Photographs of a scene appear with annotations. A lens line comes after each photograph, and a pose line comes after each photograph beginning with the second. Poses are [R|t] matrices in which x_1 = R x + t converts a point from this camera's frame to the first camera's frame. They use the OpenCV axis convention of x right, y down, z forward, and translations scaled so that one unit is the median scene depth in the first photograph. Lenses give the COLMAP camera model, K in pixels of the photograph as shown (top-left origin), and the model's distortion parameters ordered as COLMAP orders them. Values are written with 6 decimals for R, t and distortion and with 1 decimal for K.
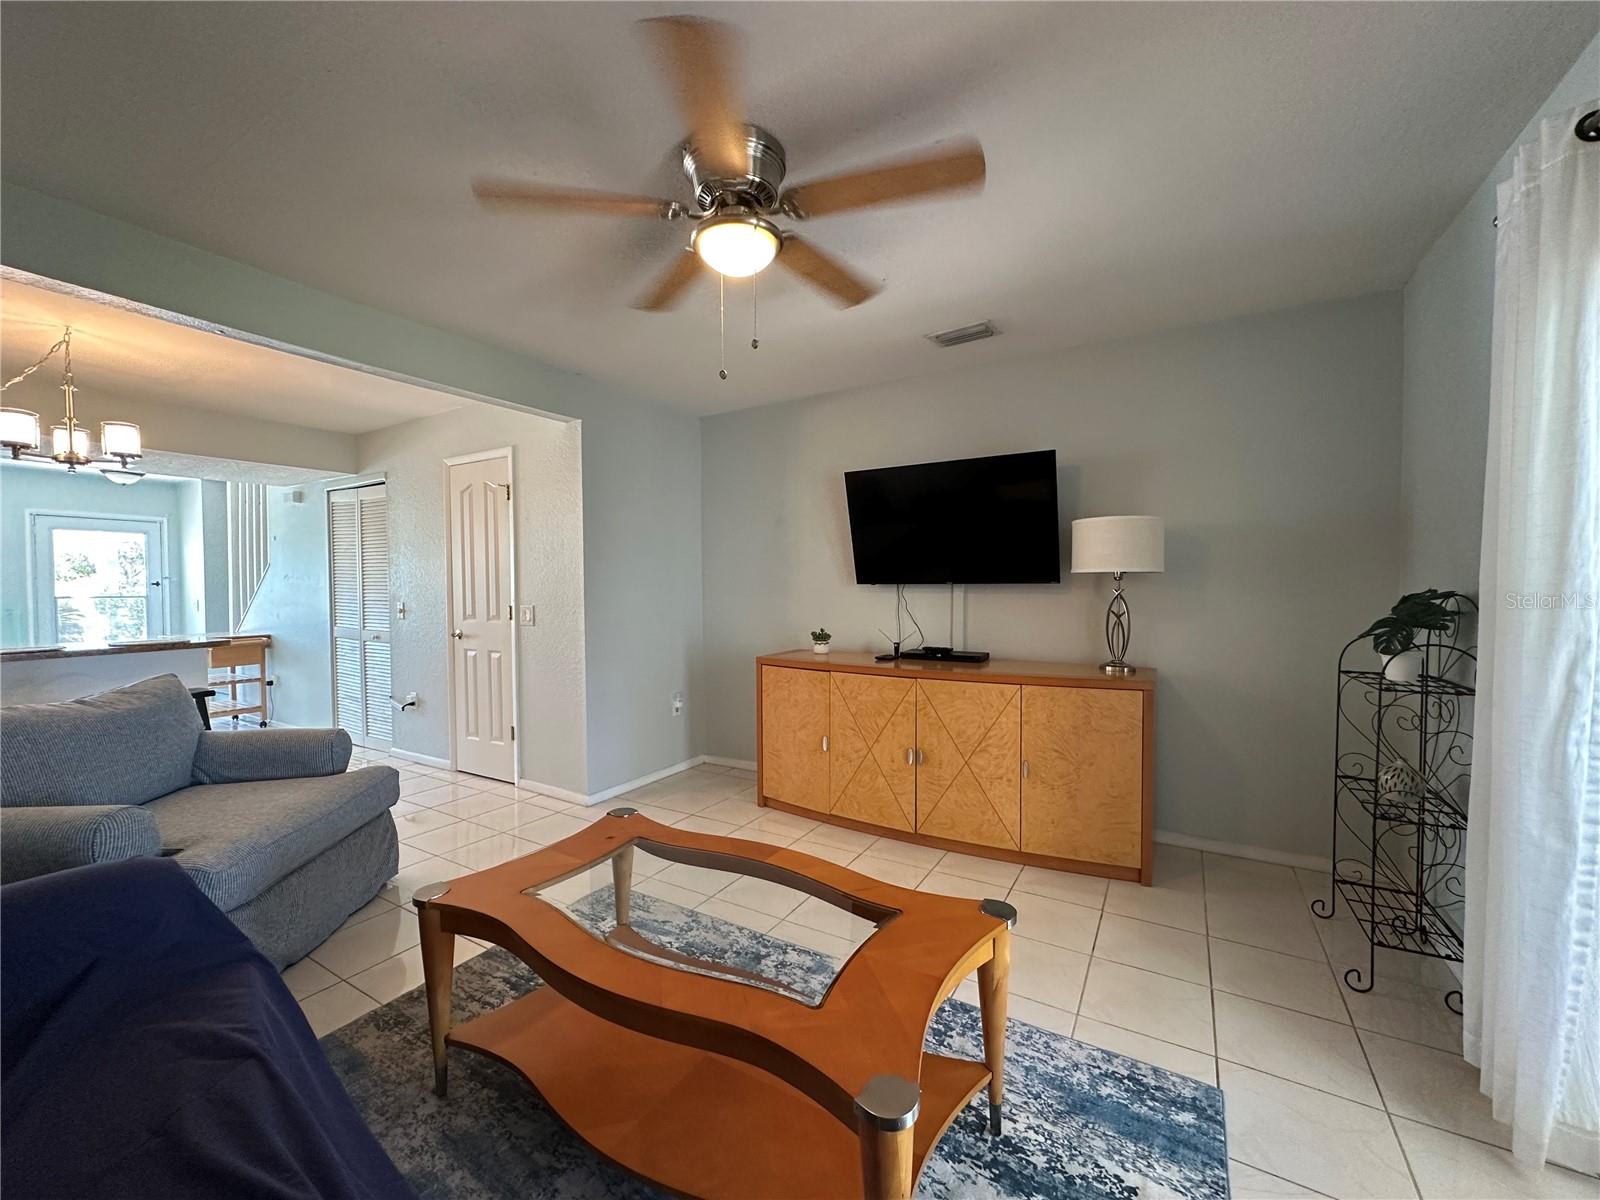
lens RADIAL K [[636.3, 0, 798.5], [0, 636.3, 605.7], [0, 0, 1]] dist [0.000644, 0.000172]
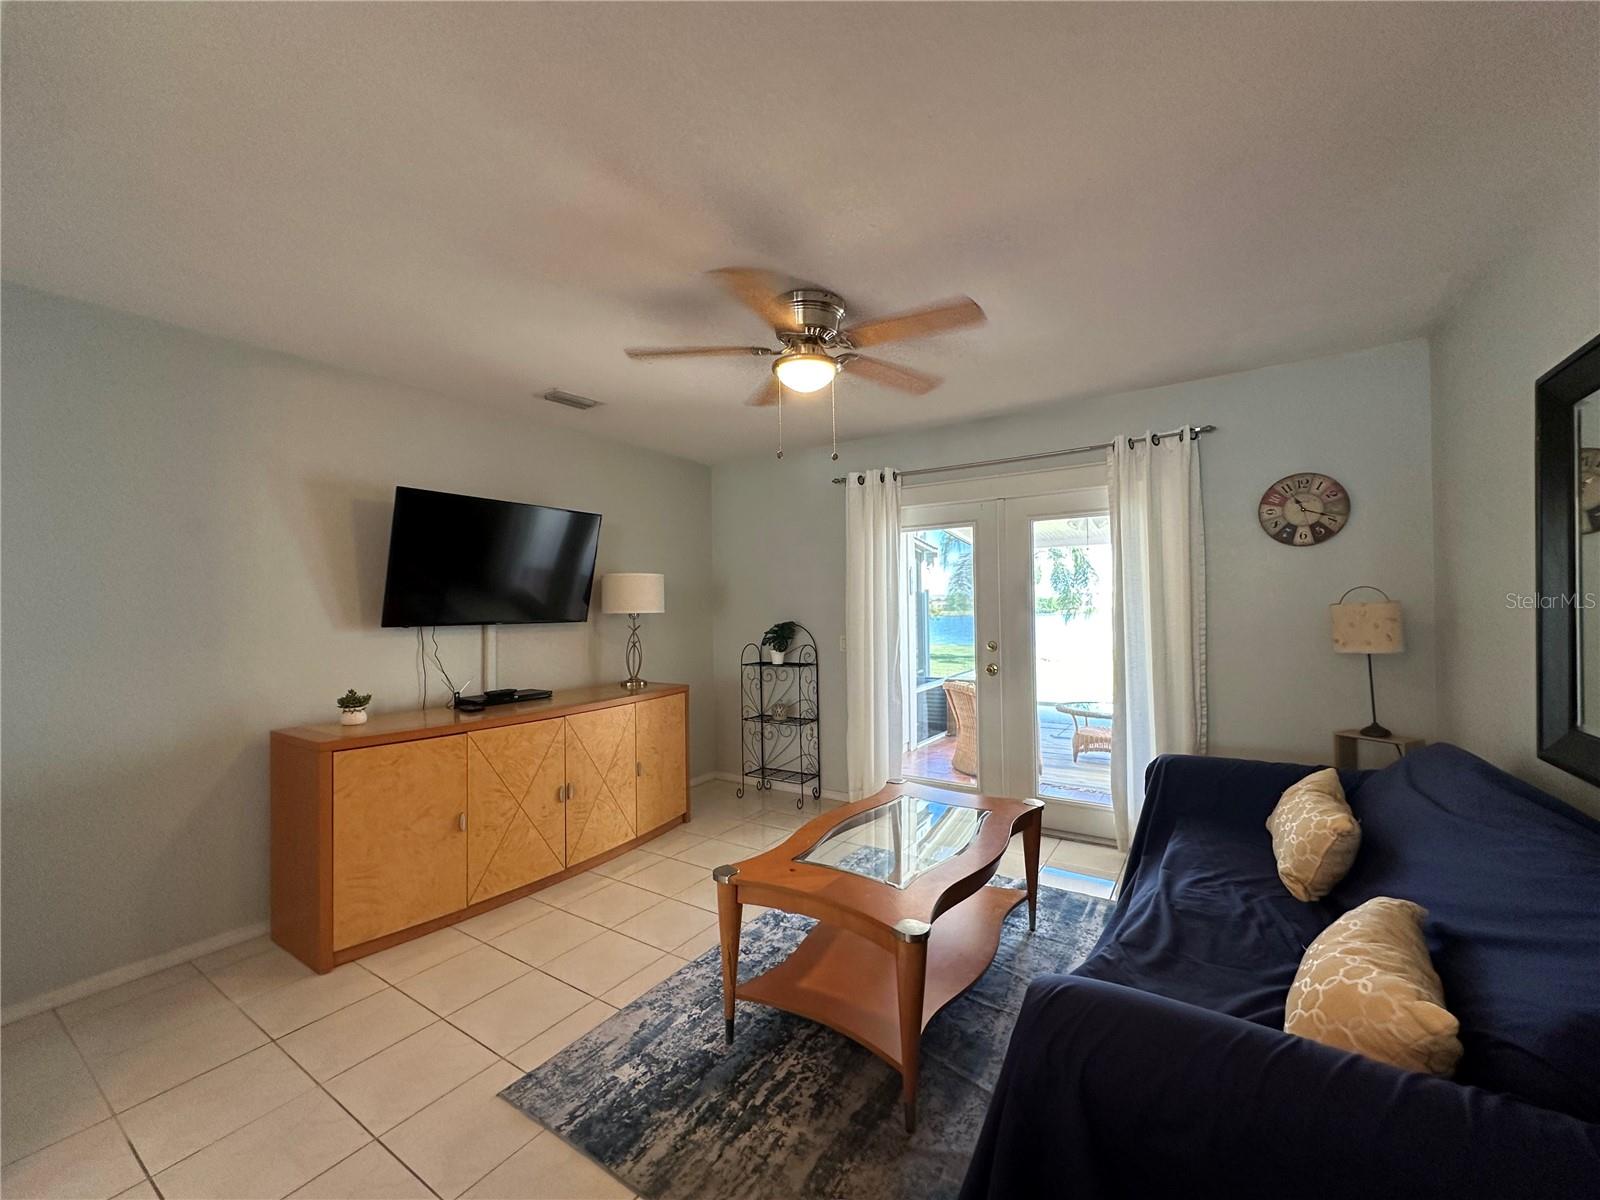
lens RADIAL K [[638.8, 0, 799.3], [0, 638.8, 601.3], [0, 0, 1]] dist [-0.002114, 0.000532]
pose [[0.043944, 0.014243, 0.998932, -0.845763], [0.045267, 0.998843, -0.016233, -0.037788], [-0.998008, 0.045932, 0.043248, 0.578241]]
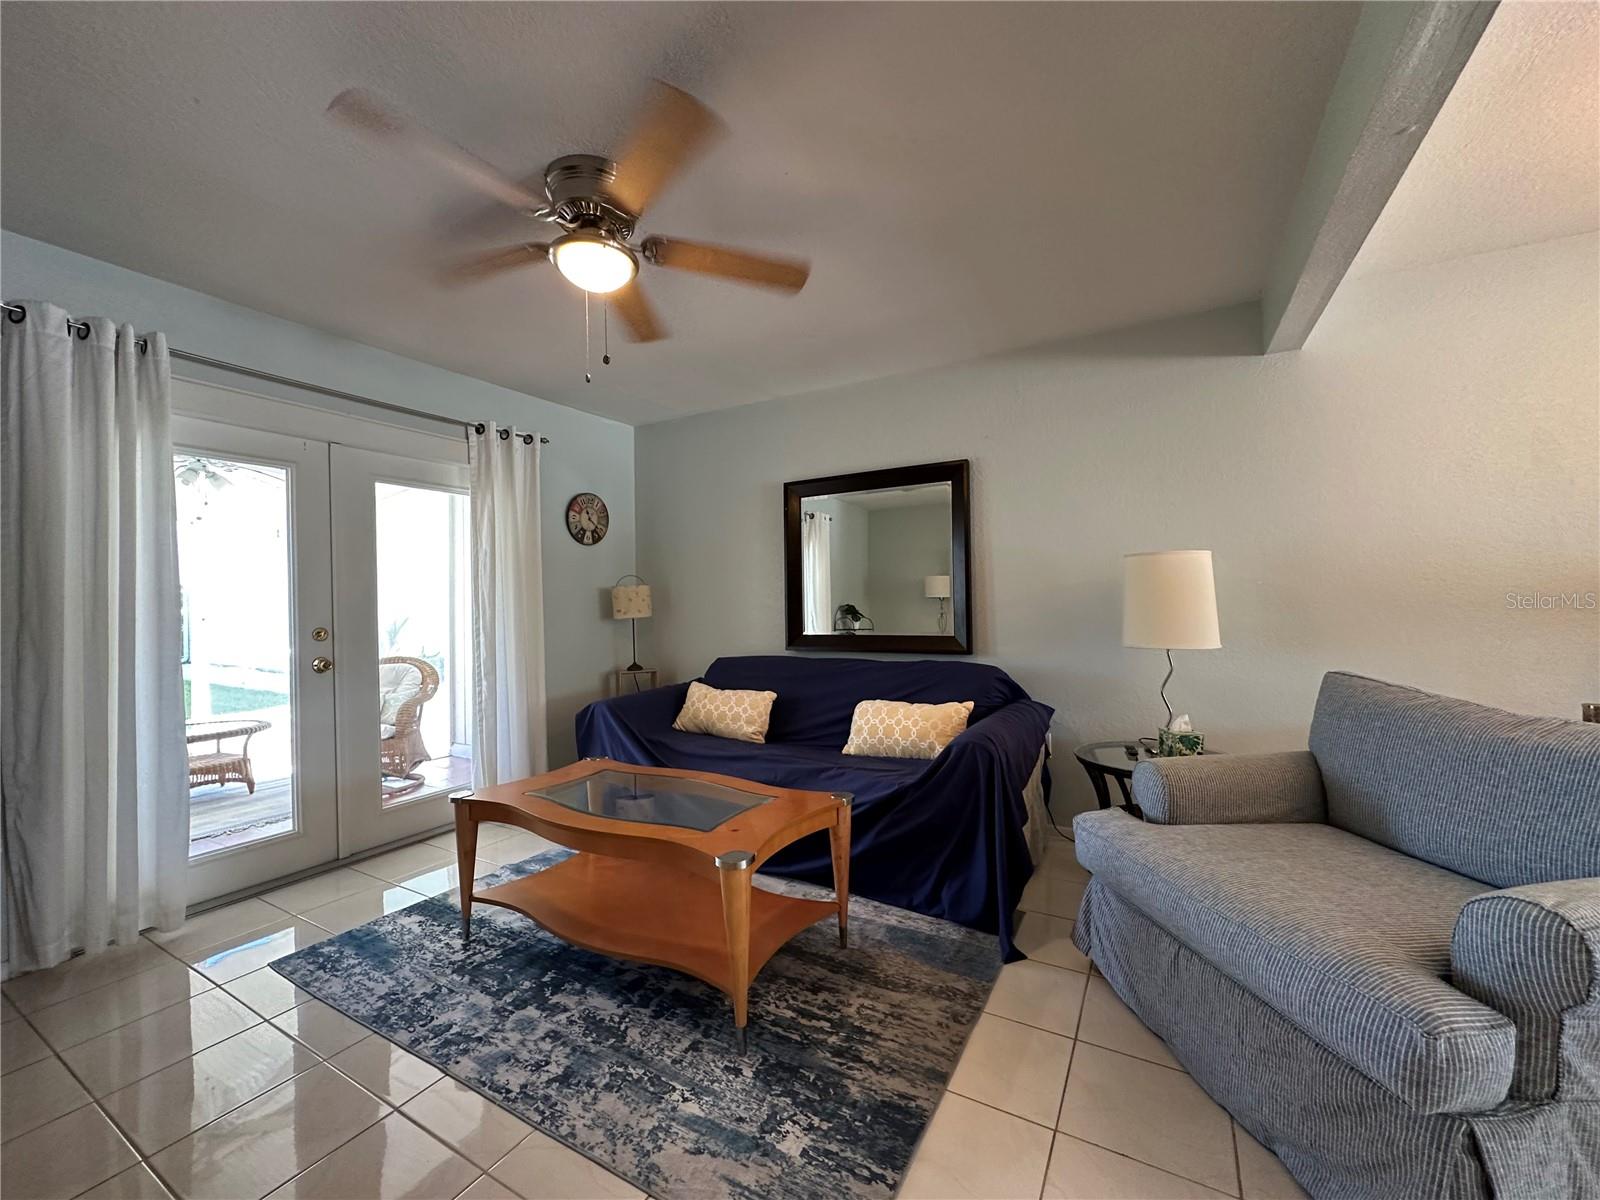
lens RADIAL K [[638.8, 0, 799.3], [0, 638.8, 601.3], [0, 0, 1]] dist [-0.002114, 0.000532]
pose [[-0.999548, 0.023238, -0.019049, -0.241091], [0.022674, 0.999313, 0.029327, -0.012373], [0.019717, 0.028882, -0.999388, 1.243912]]
